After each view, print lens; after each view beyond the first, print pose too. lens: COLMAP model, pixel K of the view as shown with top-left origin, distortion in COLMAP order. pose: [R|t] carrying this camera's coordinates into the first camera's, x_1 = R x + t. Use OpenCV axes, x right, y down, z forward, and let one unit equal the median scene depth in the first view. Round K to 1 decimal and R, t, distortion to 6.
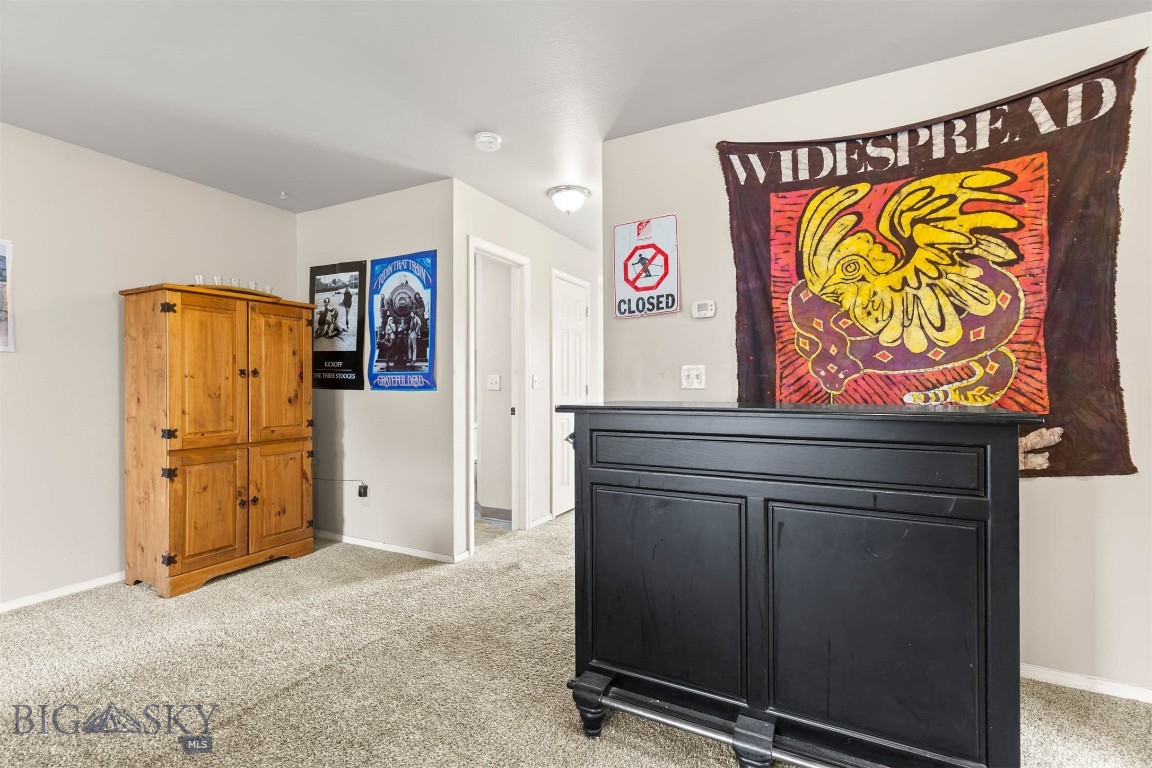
lens RADIAL K [[521.9, 0, 575.6], [0, 521.9, 381.0], [0, 0, 1]] dist [0.006092, -0.001436]
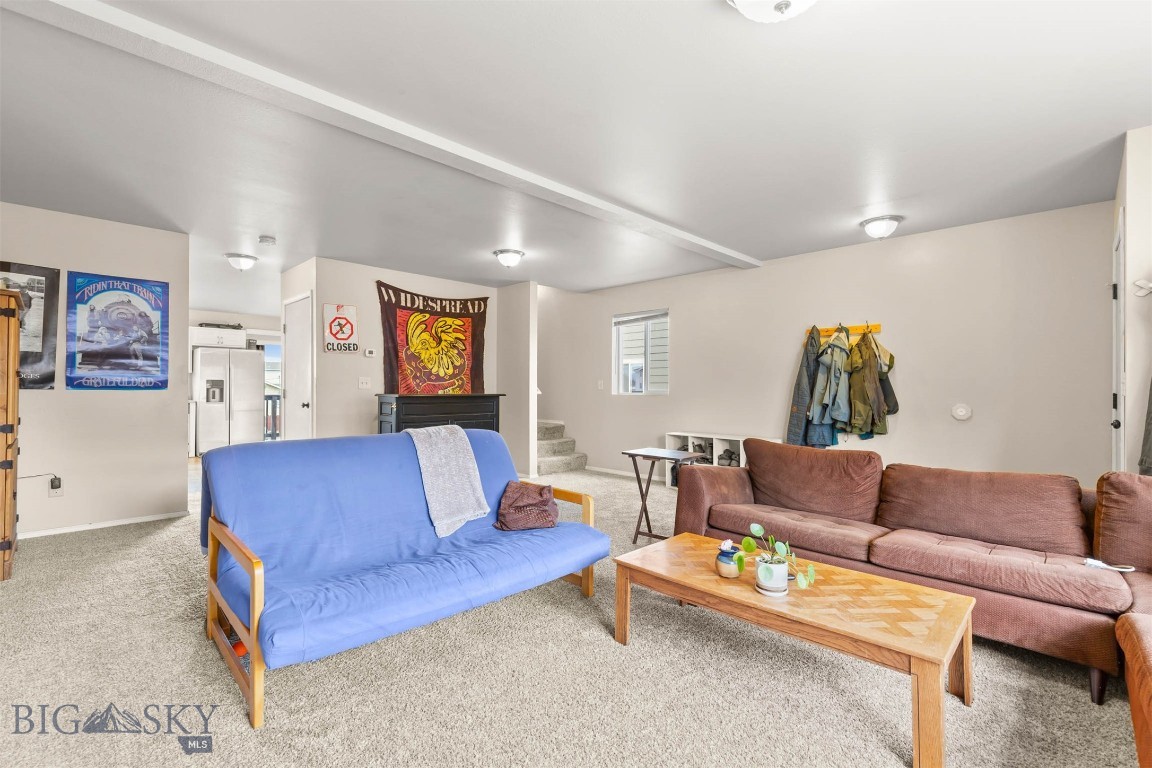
lens RADIAL K [[521.9, 0, 577.4], [0, 521.9, 379.7], [0, 0, 1]] dist [0.006092, -0.001436]
pose [[0.299435, 0.024925, 0.953791, -1.802200], [-0.005282, 0.999687, -0.024466, 0.029465], [-0.954102, 0.002288, 0.299473, -0.563737]]
